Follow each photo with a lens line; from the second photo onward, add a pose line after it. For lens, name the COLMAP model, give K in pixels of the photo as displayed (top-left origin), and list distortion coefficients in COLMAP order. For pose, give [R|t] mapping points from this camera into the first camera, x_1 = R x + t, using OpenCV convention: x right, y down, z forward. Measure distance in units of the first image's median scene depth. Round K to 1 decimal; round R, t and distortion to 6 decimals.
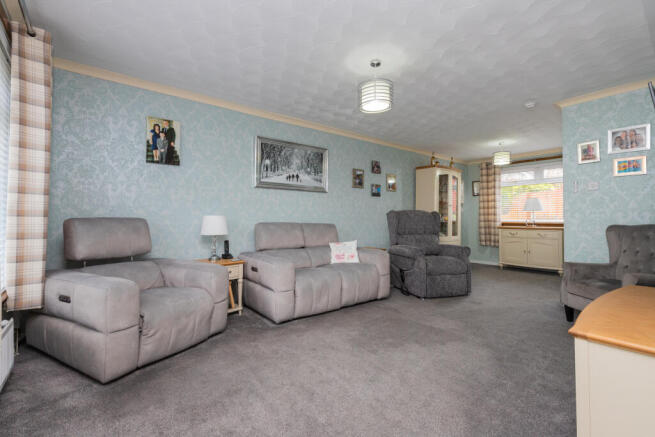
lens RADIAL K [[295.0, 0, 325.7], [0, 295.0, 215.7], [0, 0, 1]] dist [-0.001453, 0.000724]
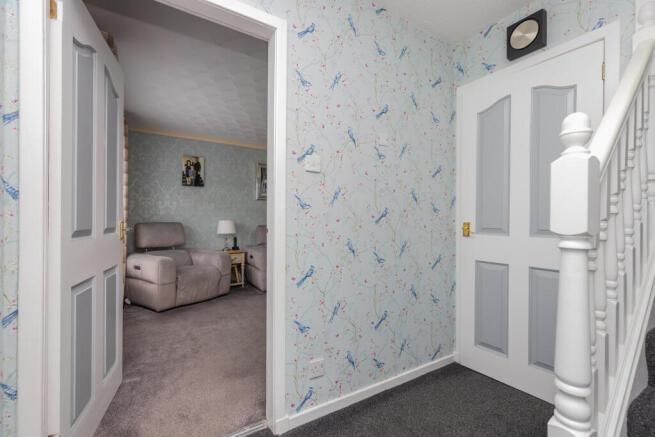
lens RADIAL K [[295.0, 0, 331.2], [0, 295.0, 219.7], [0, 0, 1]] dist [-0.001453, 0.000724]
pose [[0.993996, -0.002206, -0.109397, 0.293792], [0.003353, 0.999941, 0.010302, -0.016899], [0.109368, -0.010607, 0.993945, -0.392967]]
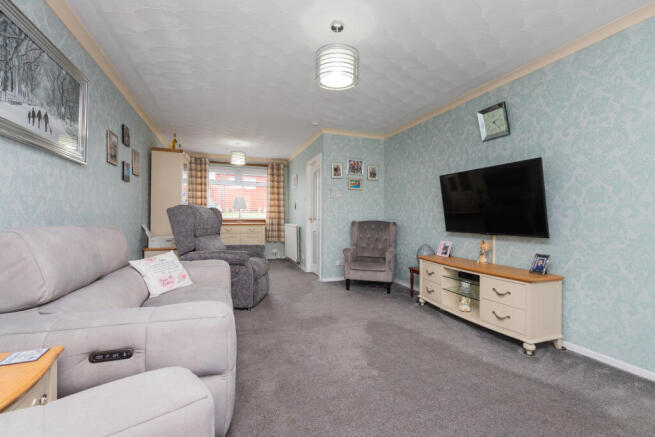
lens RADIAL K [[295.0, 0, 328.6], [0, 295.0, 219.4], [0, 0, 1]] dist [-0.001453, 0.000724]
pose [[0.303700, -0.008620, 0.952729, -0.472002], [-0.017778, 0.999734, 0.014712, 0.001219], [-0.952602, -0.021405, 0.303466, 0.578217]]
